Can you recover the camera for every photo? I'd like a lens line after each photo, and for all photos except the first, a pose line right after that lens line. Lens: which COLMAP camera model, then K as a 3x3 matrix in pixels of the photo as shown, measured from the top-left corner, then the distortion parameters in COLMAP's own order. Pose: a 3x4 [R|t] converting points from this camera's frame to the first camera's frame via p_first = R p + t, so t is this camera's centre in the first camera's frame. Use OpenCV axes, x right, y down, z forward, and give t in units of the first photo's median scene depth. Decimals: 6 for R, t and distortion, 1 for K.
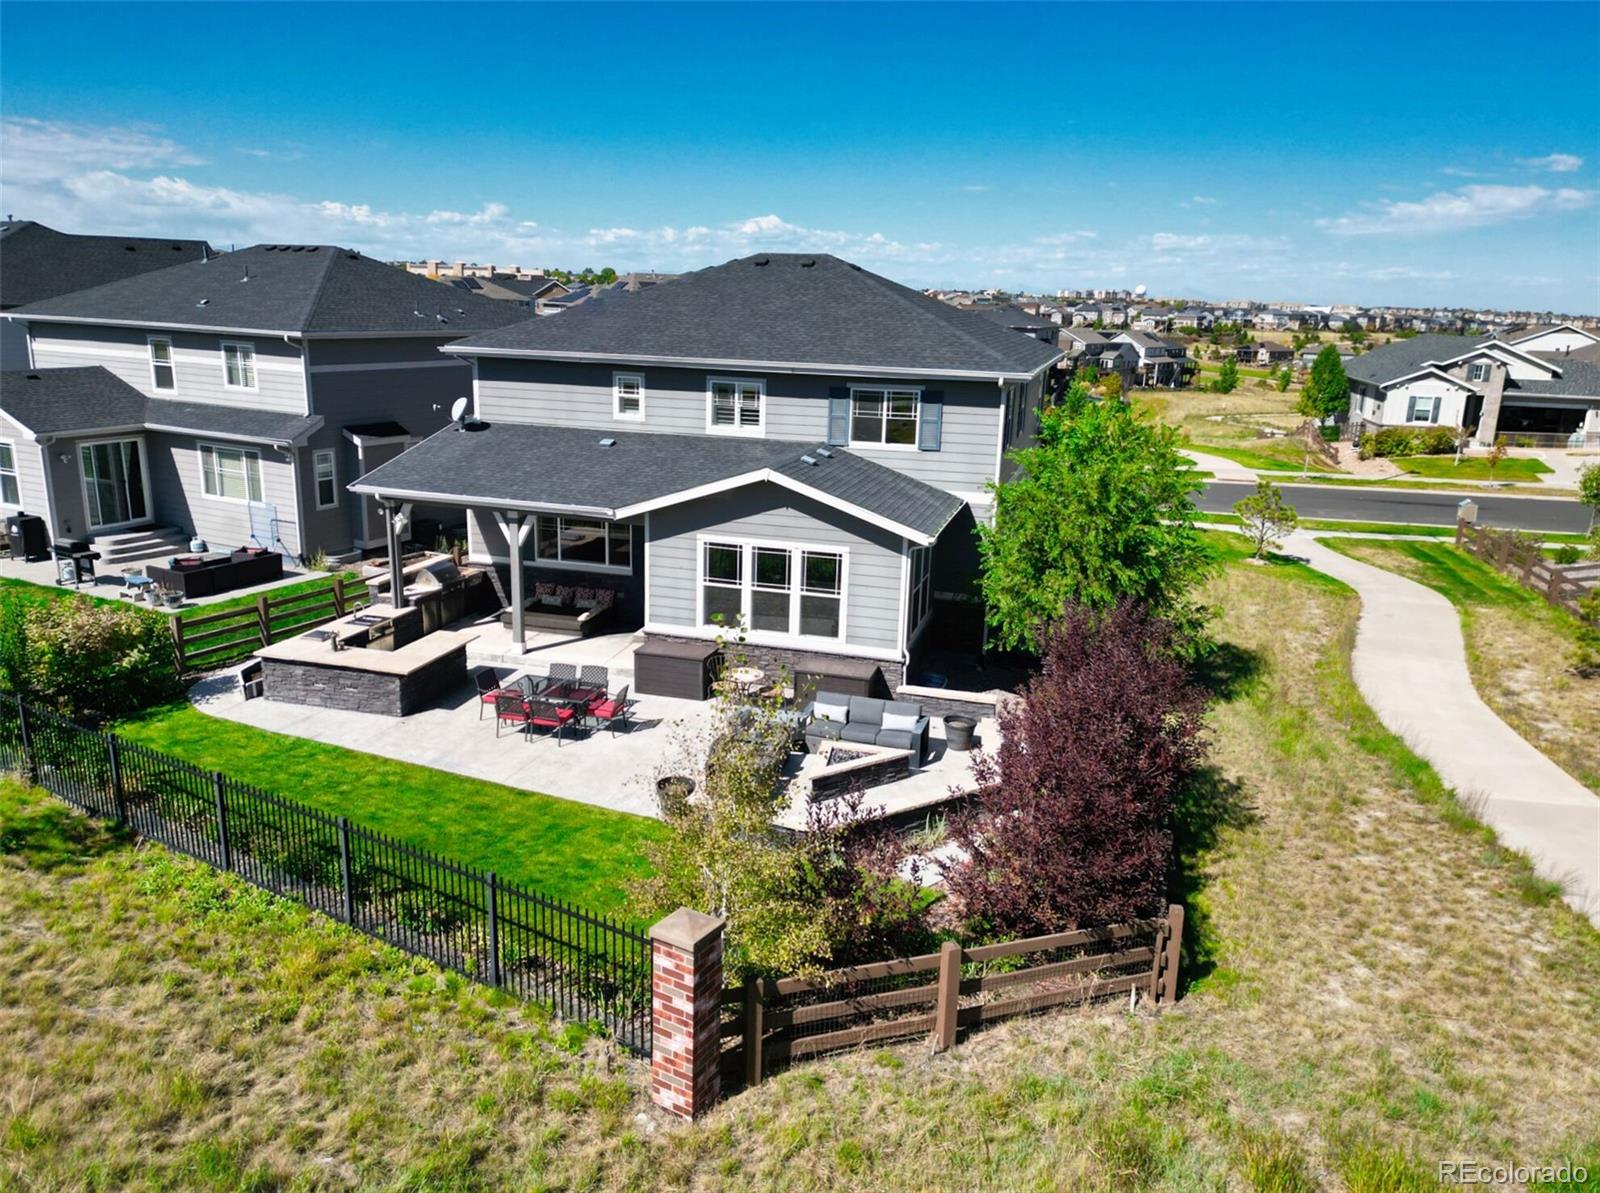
lens RADIAL K [[1156.9, 0, 805.9], [0, 1156.9, 591.6], [0, 0, 1]] dist [0.076490, -0.072864]
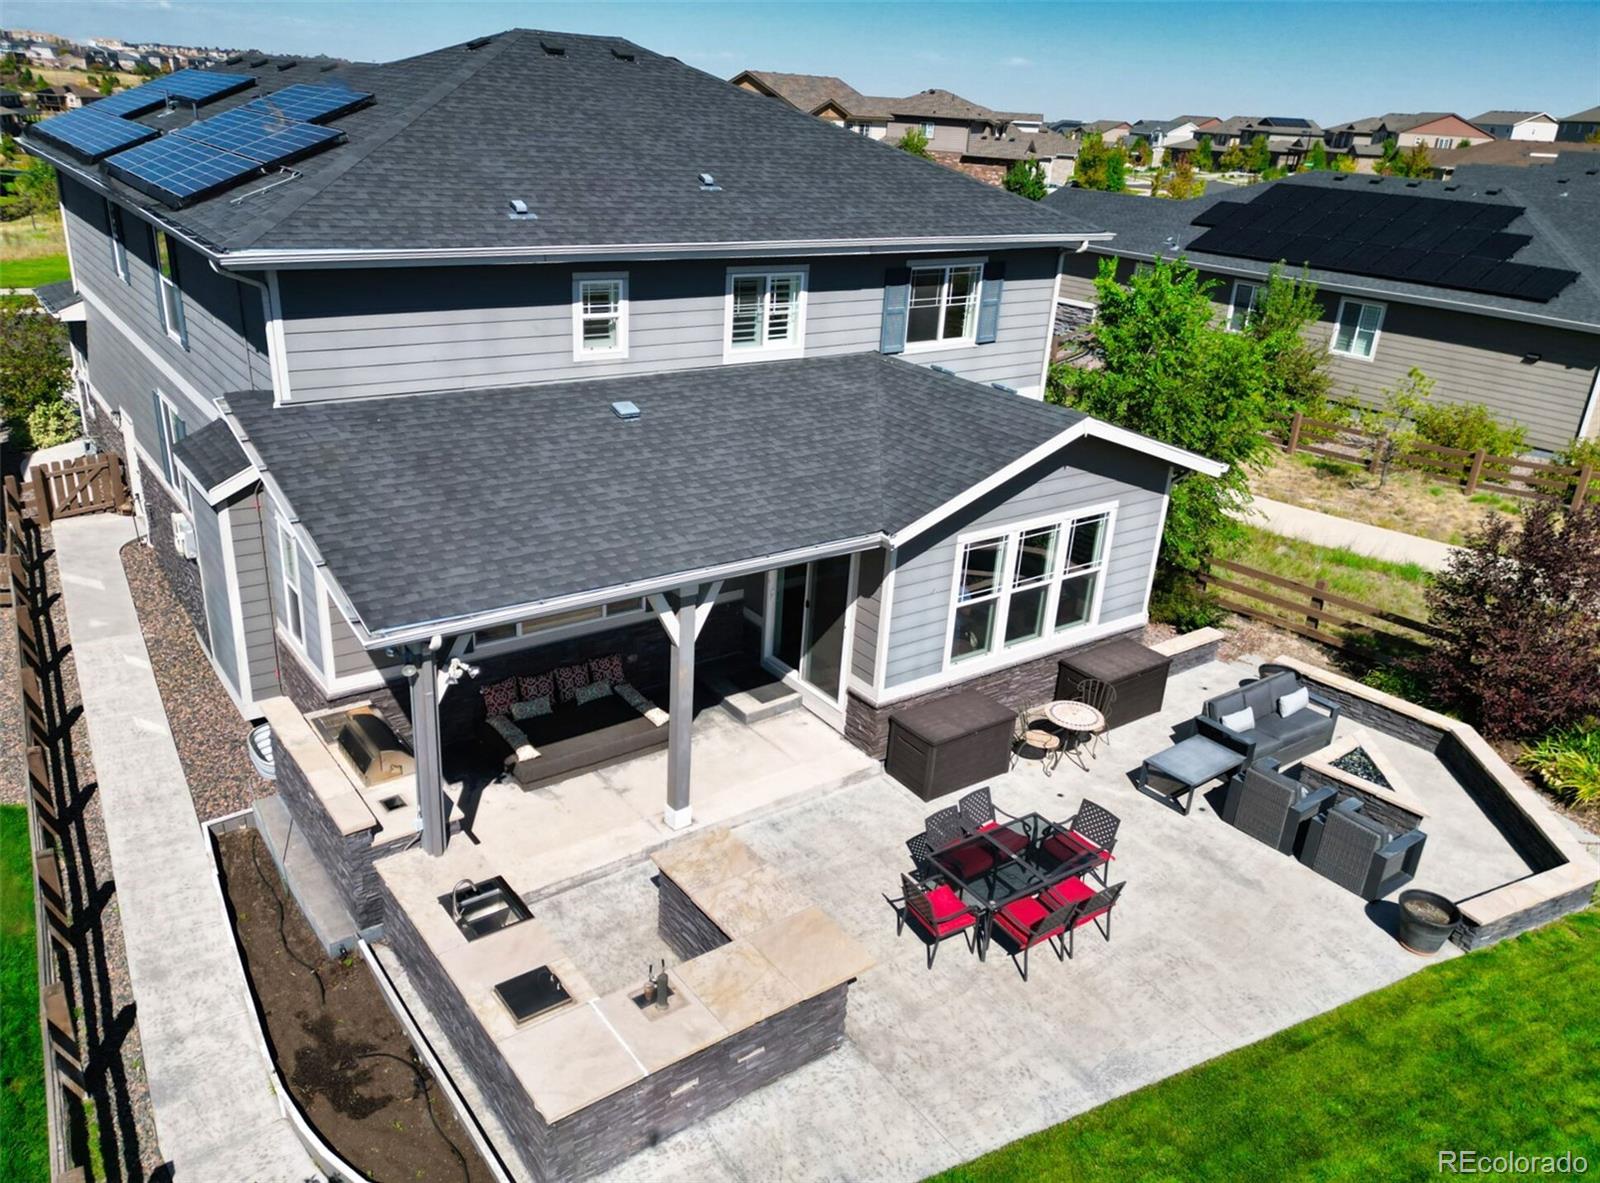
lens RADIAL K [[1181.5, 0, 800.0], [0, 1181.5, 591.5], [0, 0, 1]] dist [0.037383, -0.006286]
pose [[0.610113, -0.298625, 0.733884, -0.549461], [0.153954, 0.953281, 0.259911, -0.176105], [-0.777213, -0.045591, 0.627583, 0.567806]]
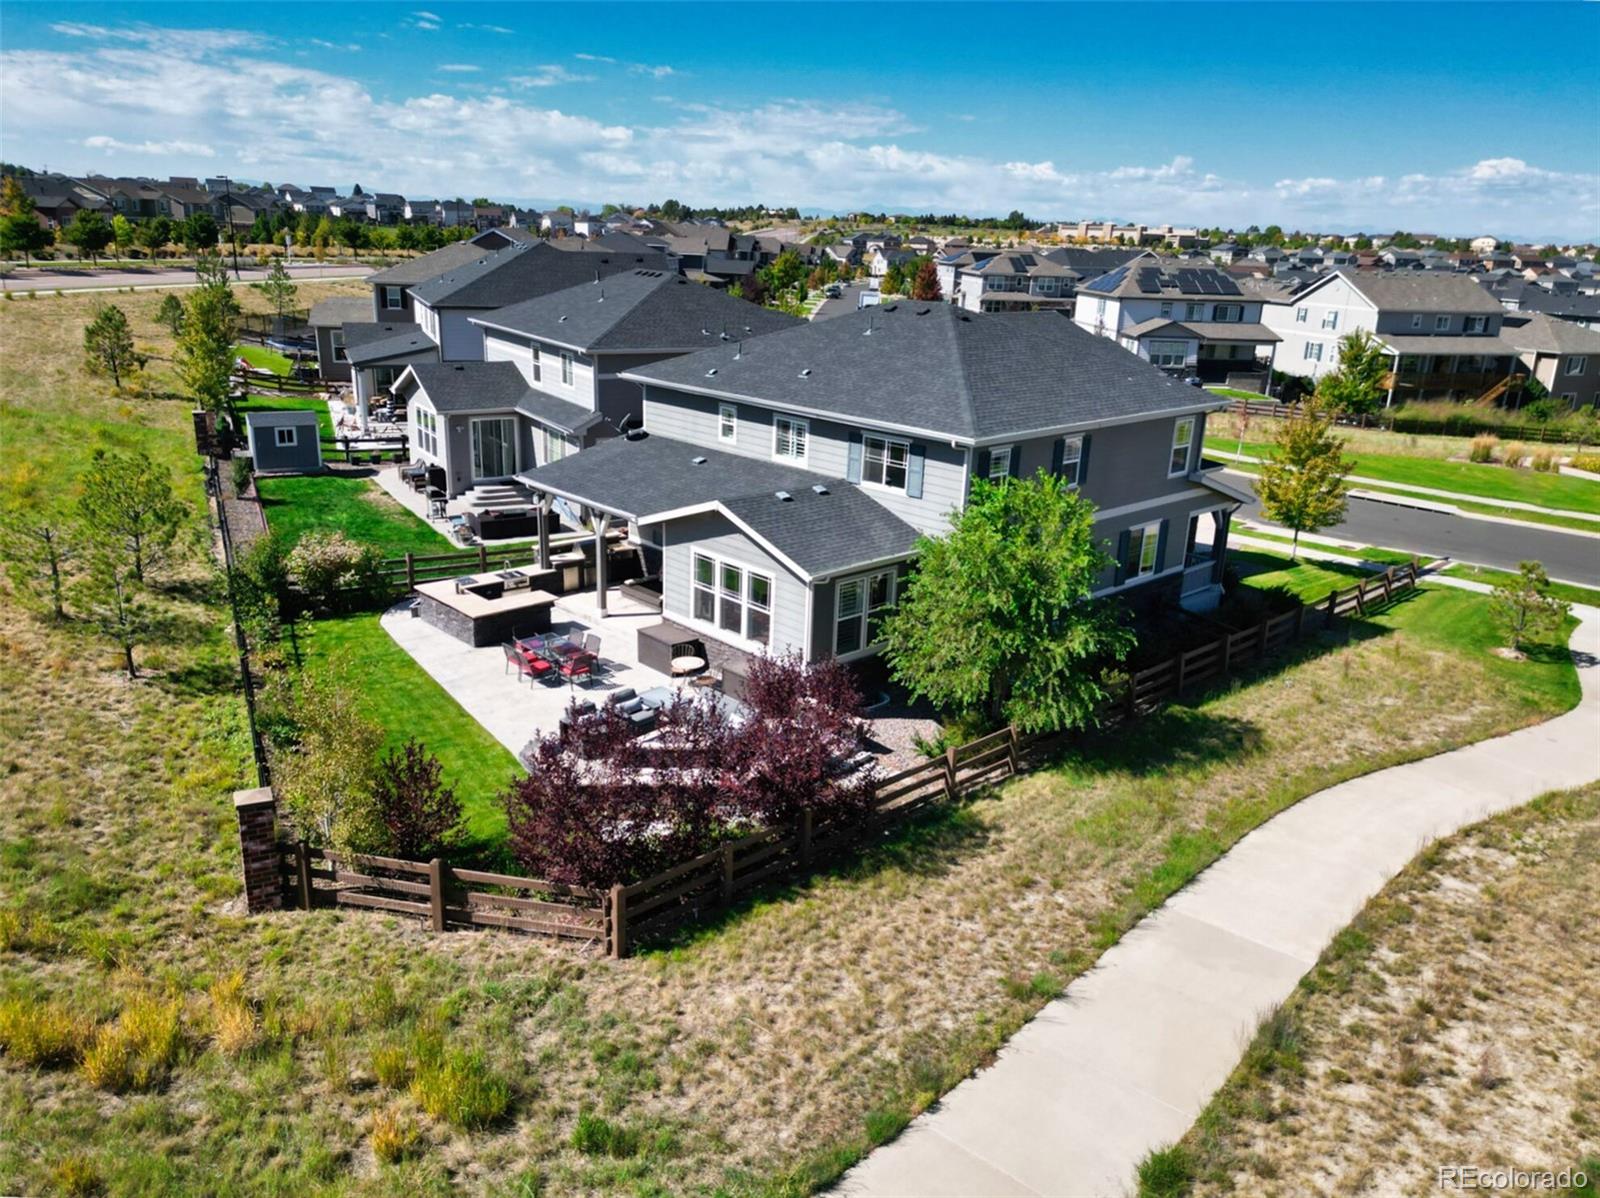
lens RADIAL K [[1175.6, 0, 801.9], [0, 1175.6, 578.7], [0, 0, 1]] dist [0.077851, -0.087134]
pose [[0.856279, 0.147584, -0.494980, 0.551424], [-0.137559, 0.988859, 0.056873, -0.088528], [0.497859, 0.019389, 0.867041, -0.028620]]
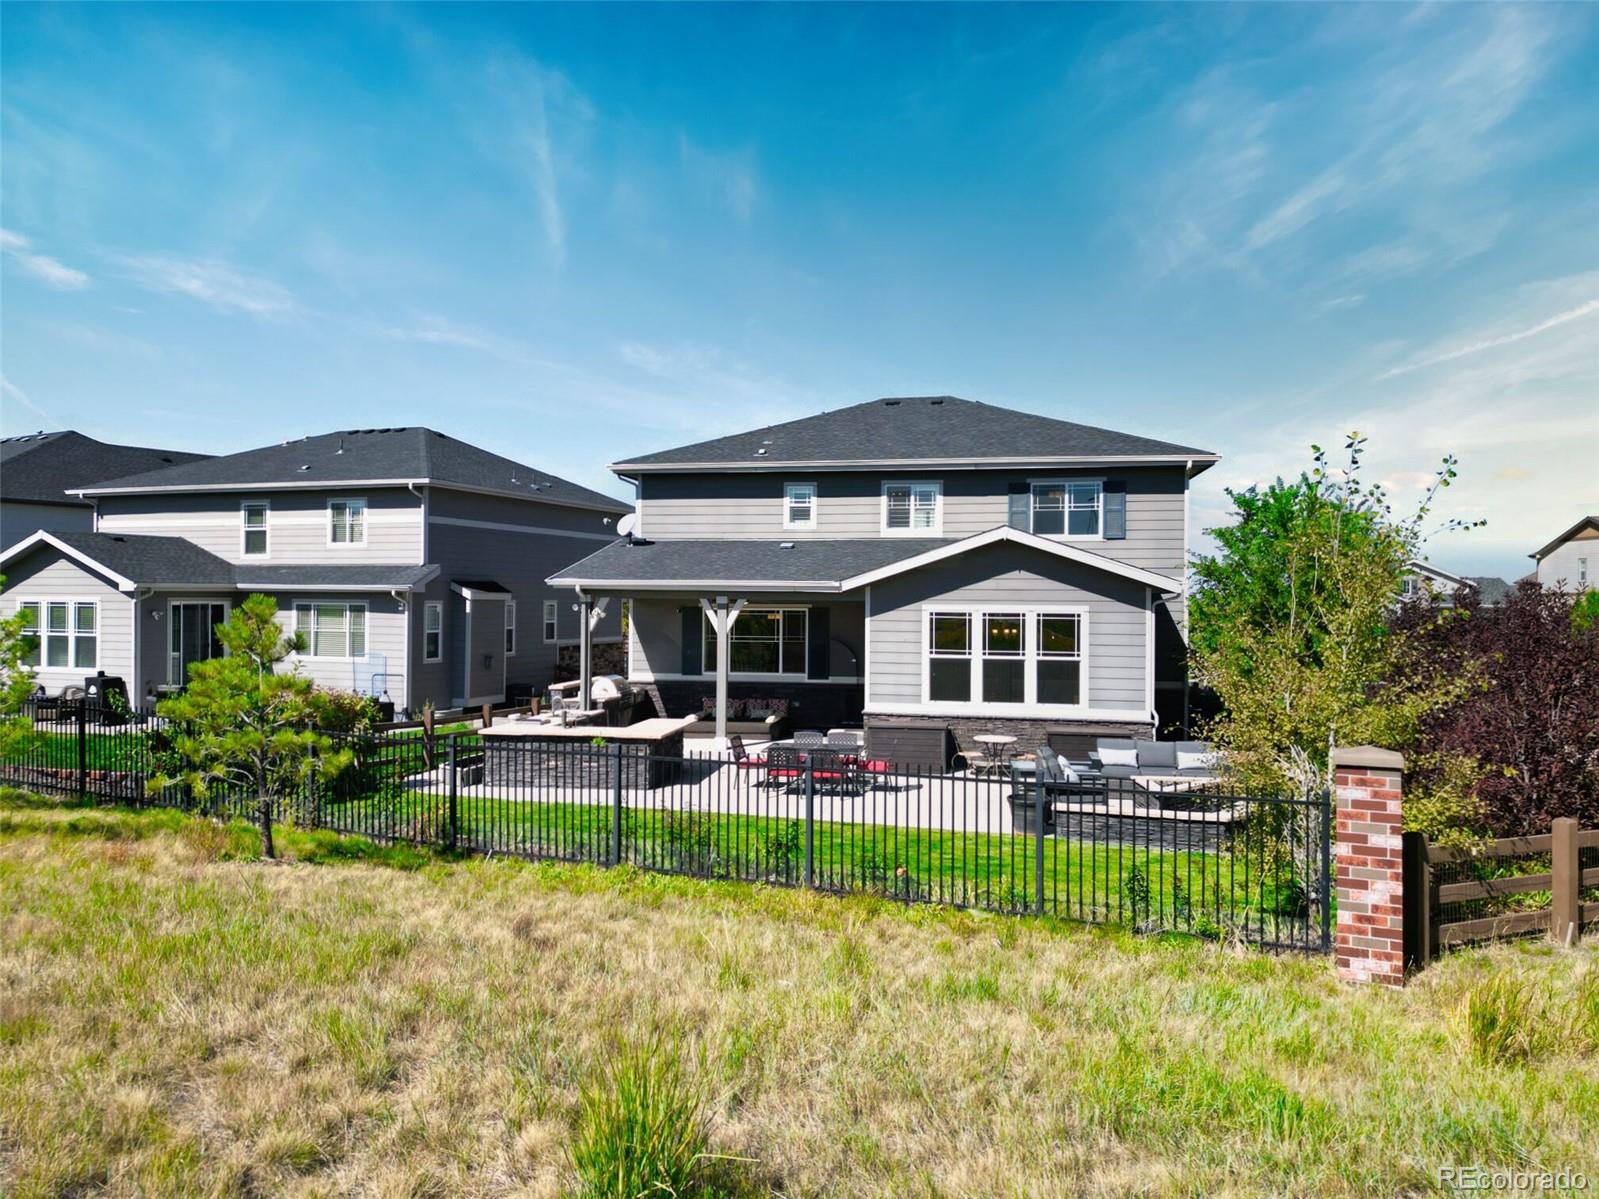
lens RADIAL K [[1135.3, 0, 799.5], [0, 1135.3, 599.5], [0, 0, 1]] dist [0.079283, -0.065842]
pose [[0.994678, -0.022300, 0.100590, -0.254860], [0.046272, 0.968988, -0.242737, 0.151038], [-0.092058, 0.246100, 0.964863, 0.068164]]
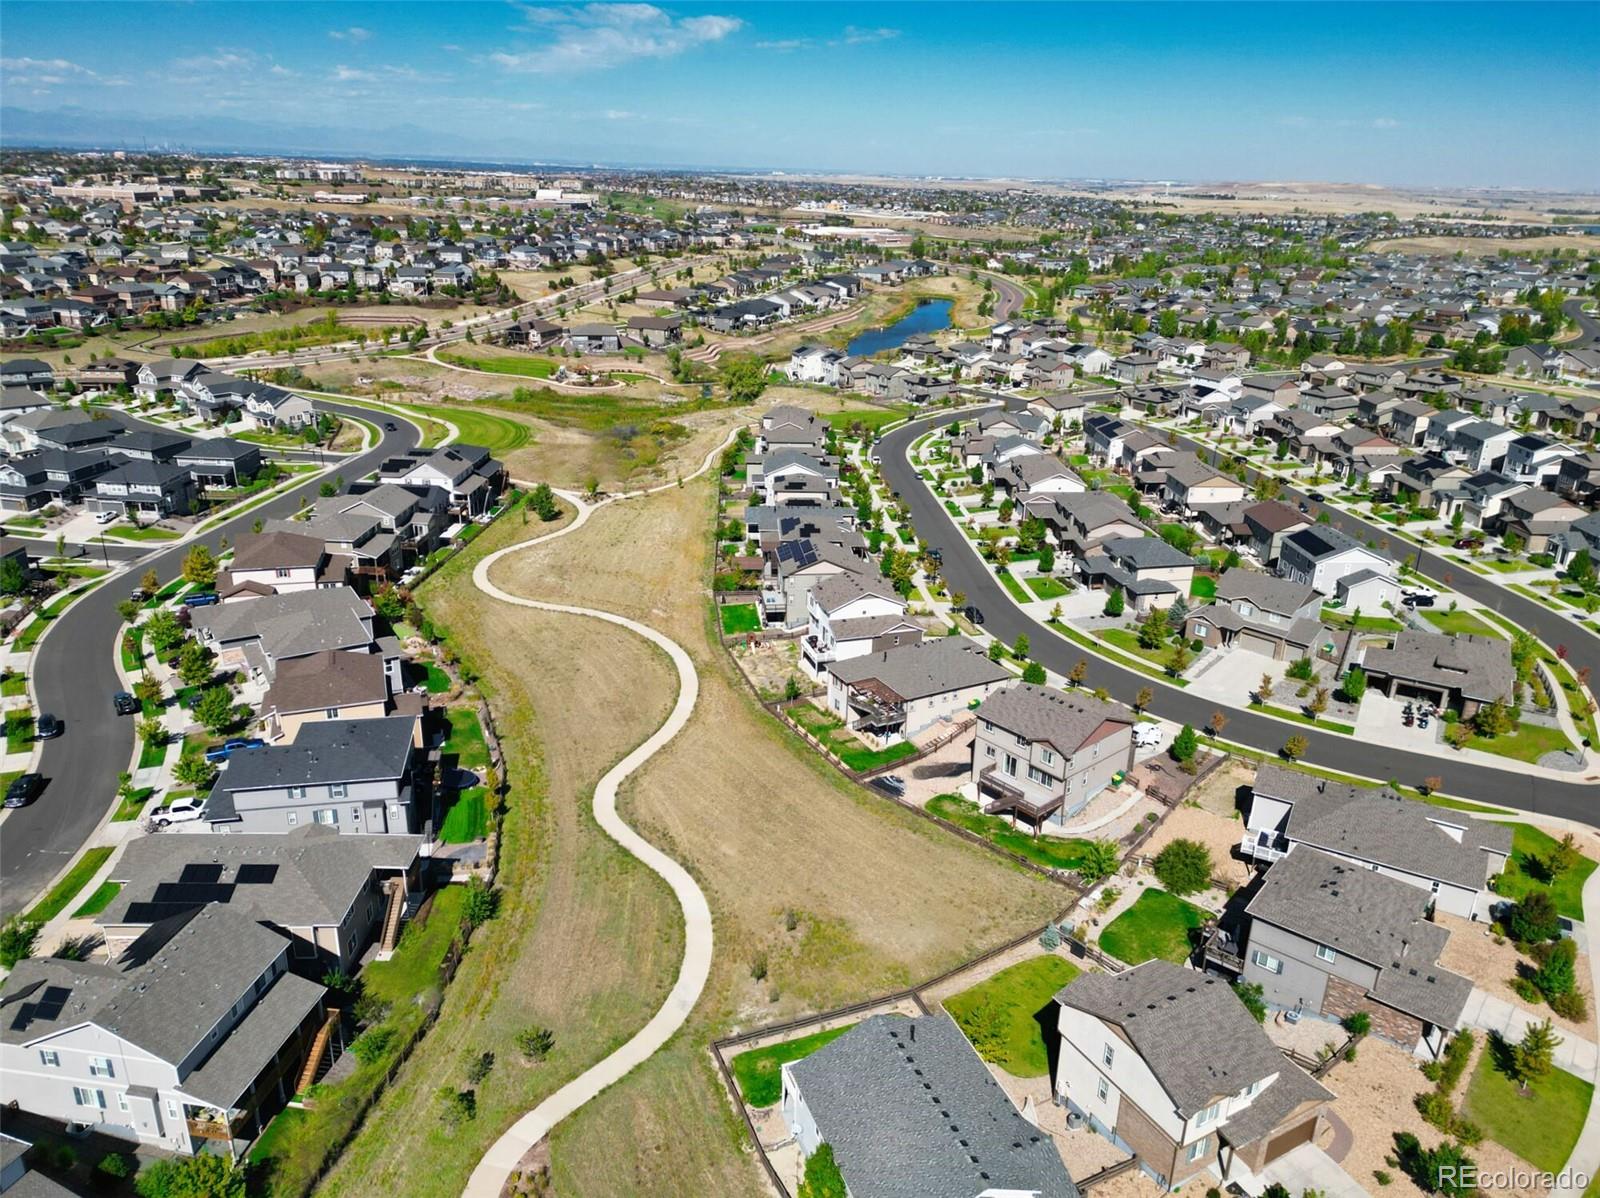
lens RADIAL K [[1124.8, 0, 795.3], [0, 1124.8, 616.2], [0, 0, 1]] dist [0.071194, -0.063453]
pose [[0.819788, -0.219635, 0.528874, 0.141291], [0.130899, 0.970946, 0.200321, -2.347109], [-0.557506, -0.094992, 0.824721, 0.929494]]
